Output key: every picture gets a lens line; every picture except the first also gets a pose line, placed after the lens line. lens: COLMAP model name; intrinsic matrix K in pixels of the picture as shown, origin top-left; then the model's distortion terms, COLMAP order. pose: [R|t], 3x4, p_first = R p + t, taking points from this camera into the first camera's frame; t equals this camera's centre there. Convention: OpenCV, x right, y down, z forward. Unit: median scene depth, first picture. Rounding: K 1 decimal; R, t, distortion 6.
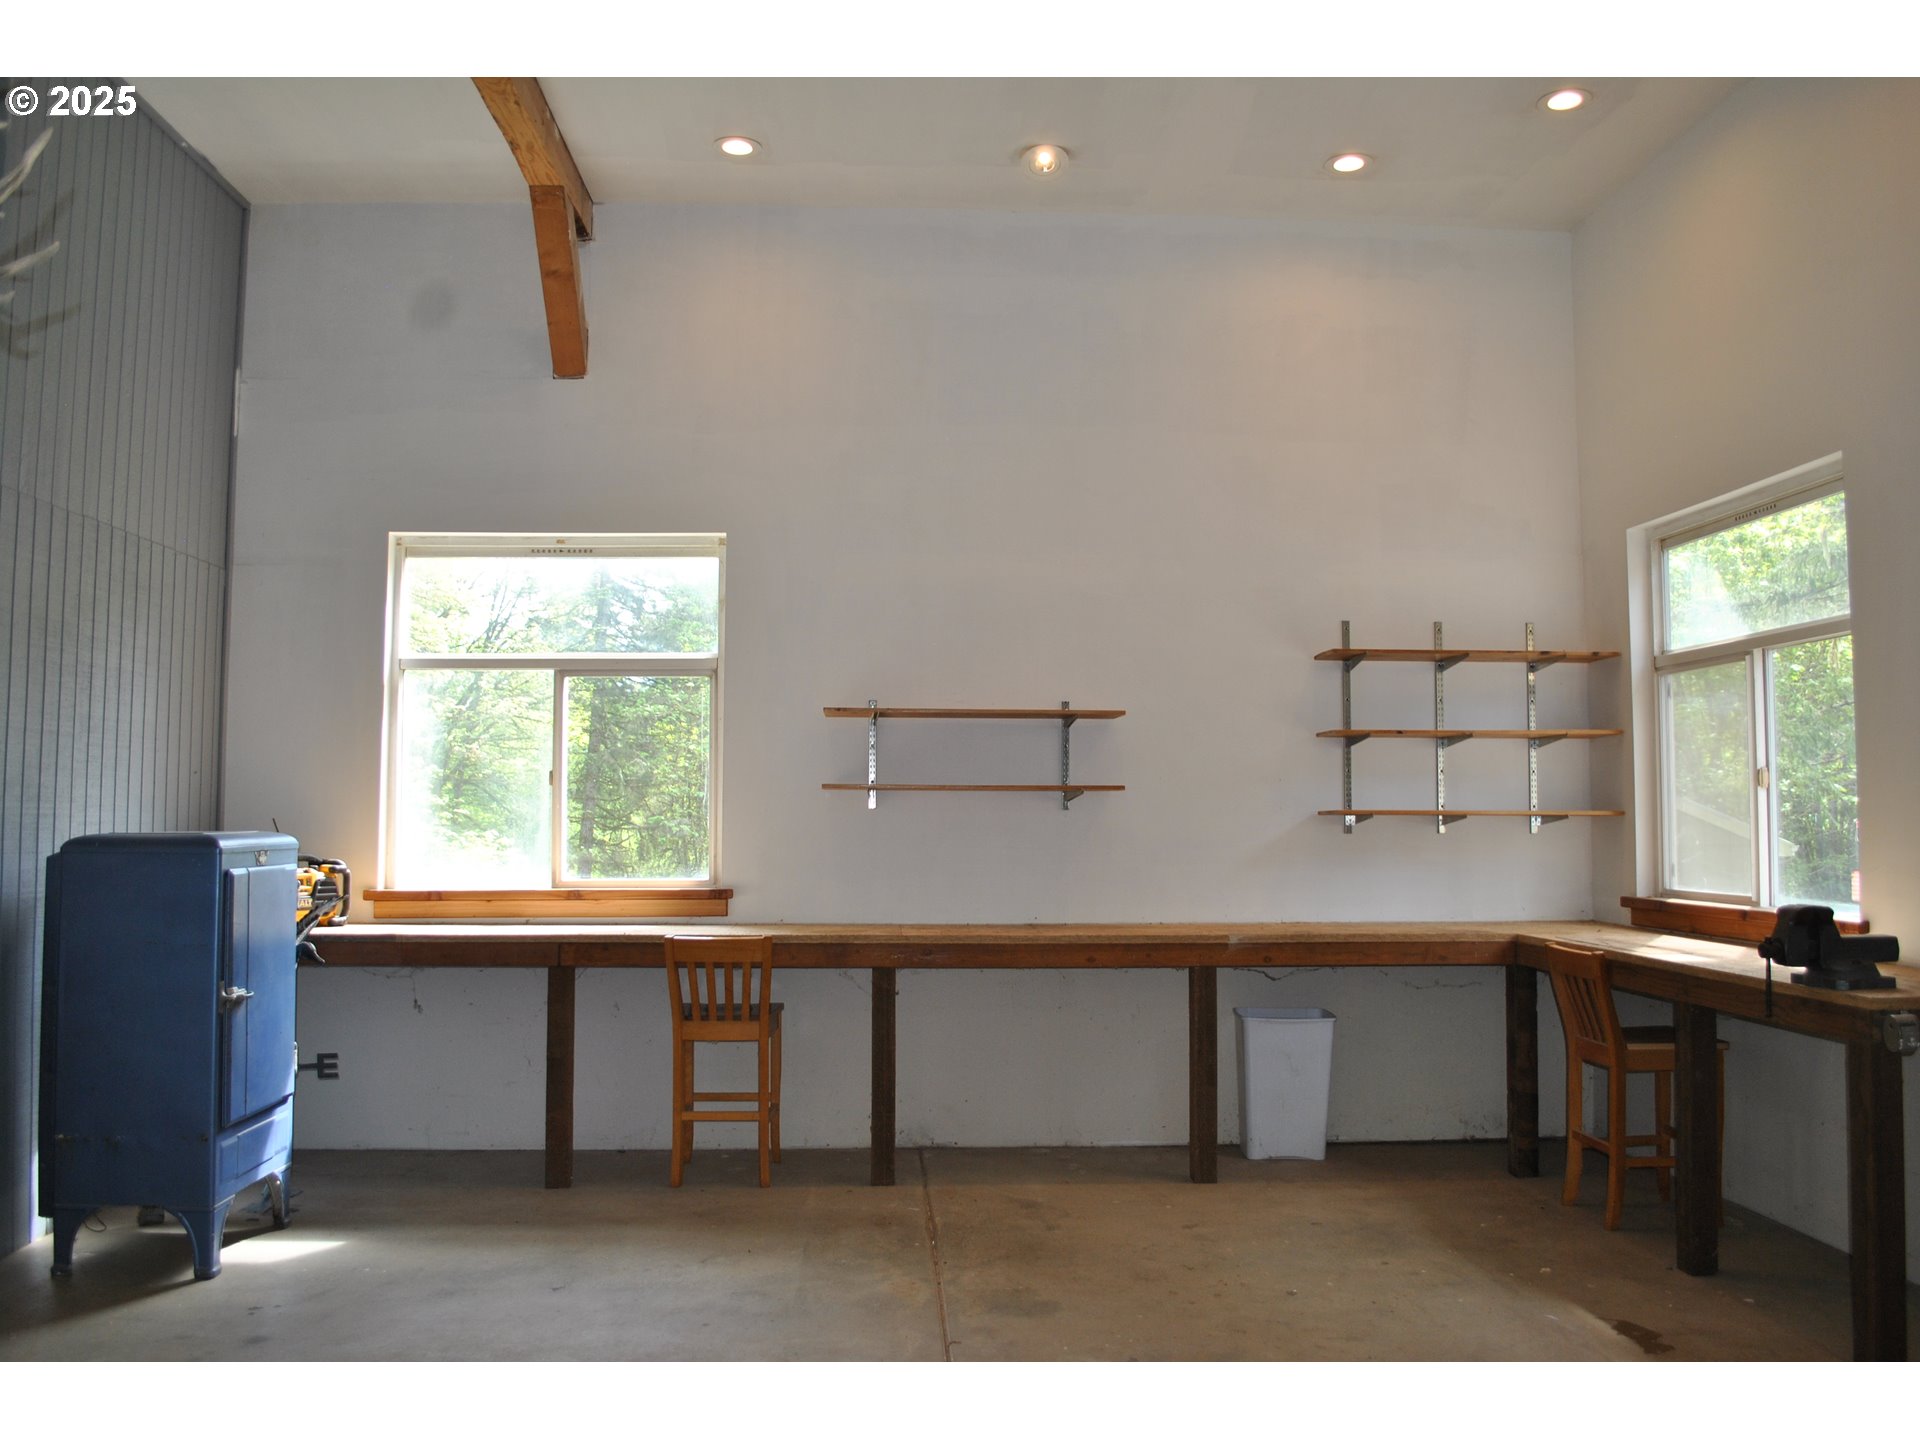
lens RADIAL K [[1576.6, 0, 958.5], [0, 1576.6, 724.5], [0, 0, 1]] dist [-0.044980, -0.002157]
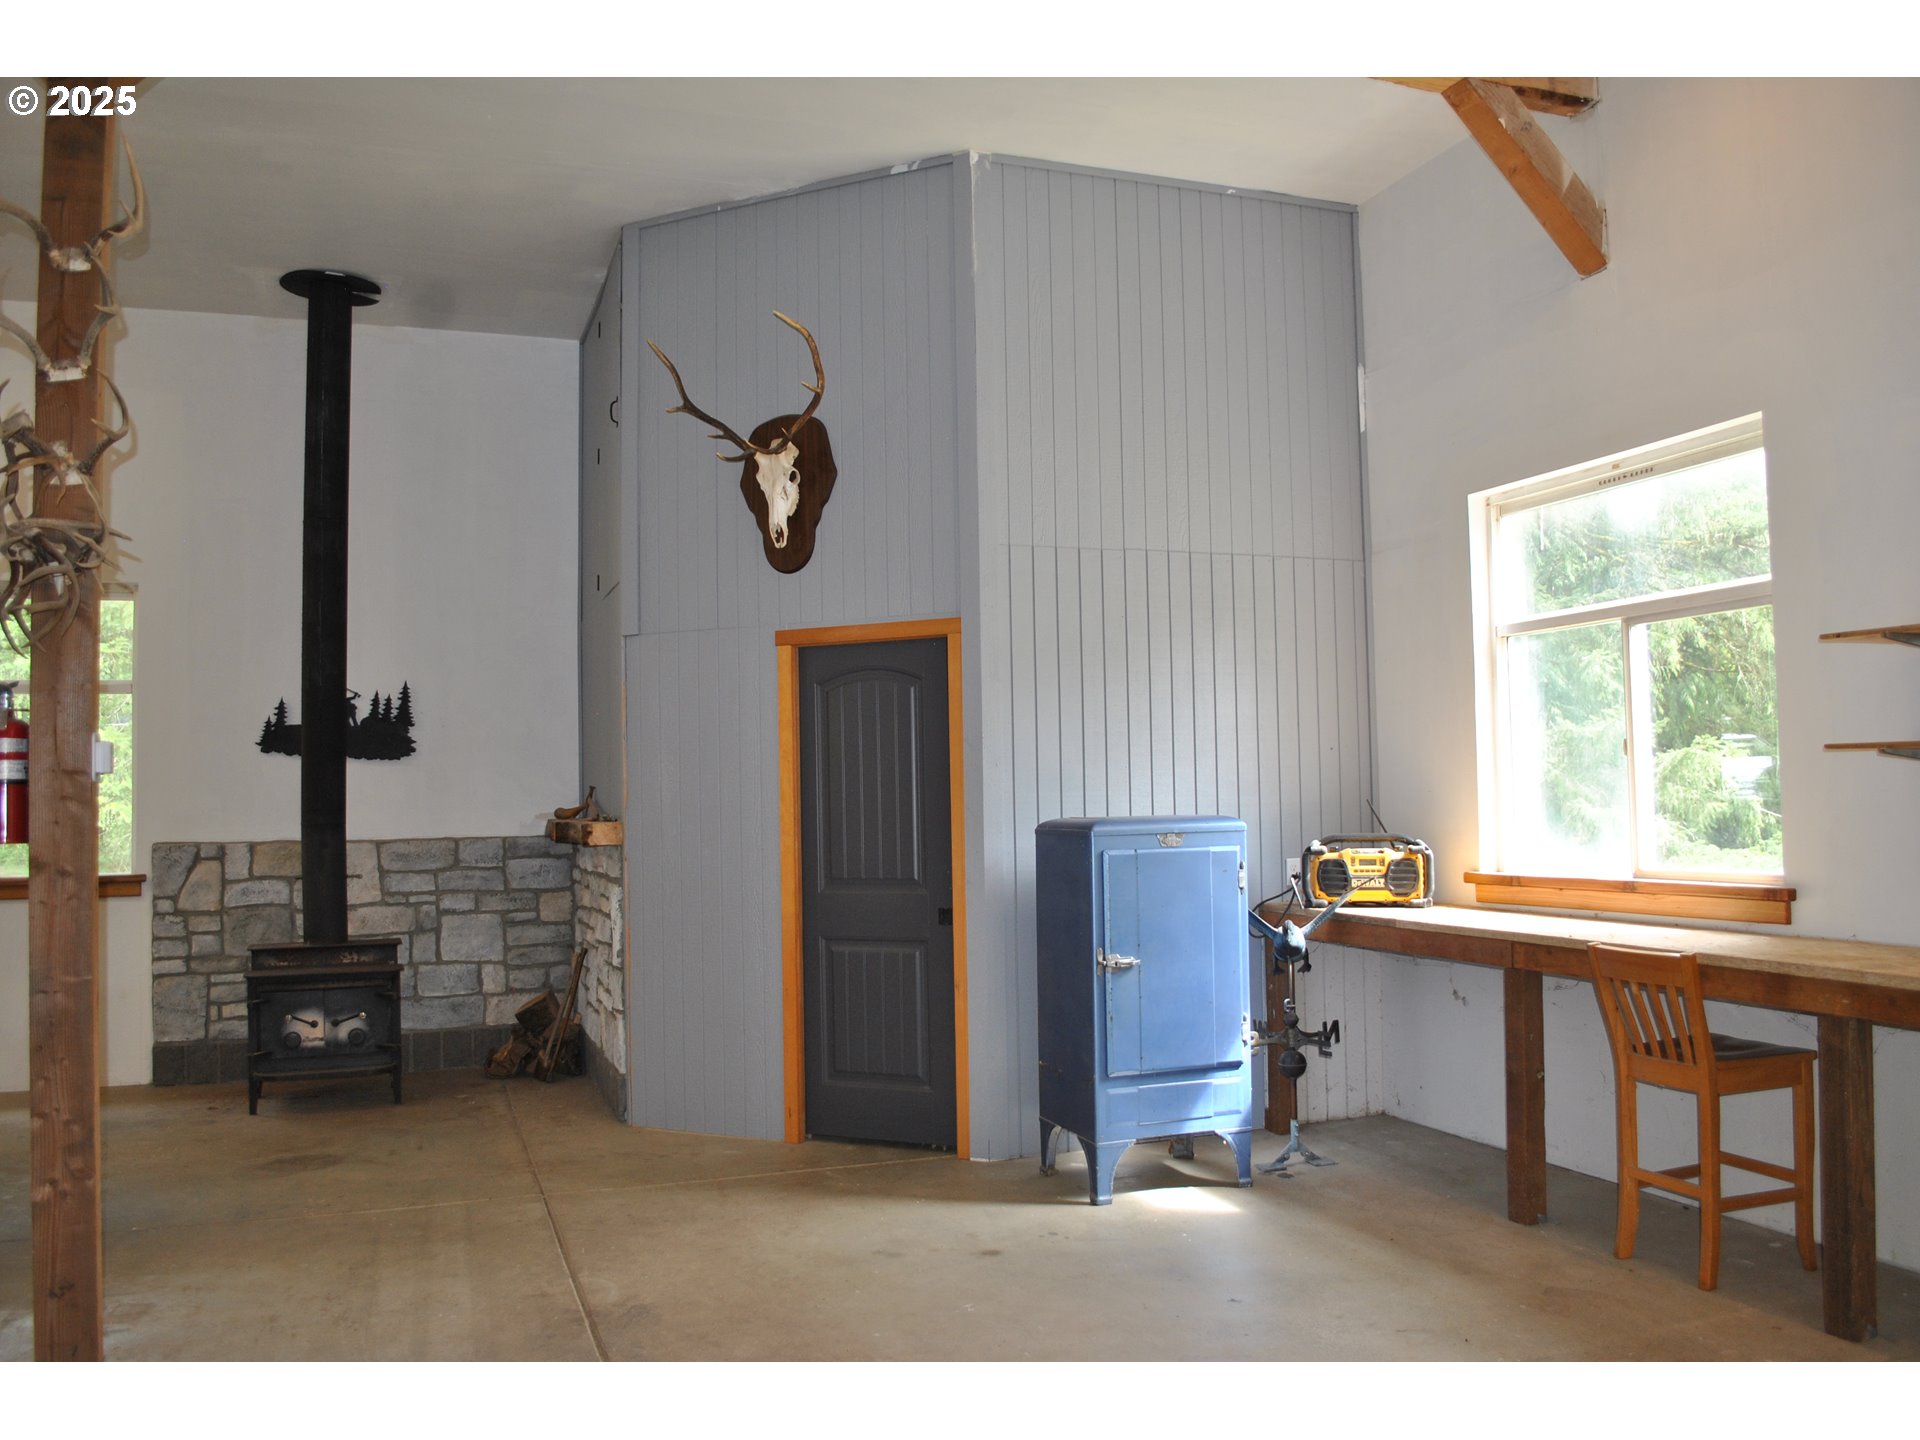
lens RADIAL K [[1576.6, 0, 961.7], [0, 1576.6, 718.3], [0, 0, 1]] dist [-0.044980, -0.002157]
pose [[0.296636, -0.051131, -0.953621, 0.470295], [0.074369, 0.996770, -0.030312, 0.018637], [0.952091, -0.061928, 0.299480, 0.441132]]
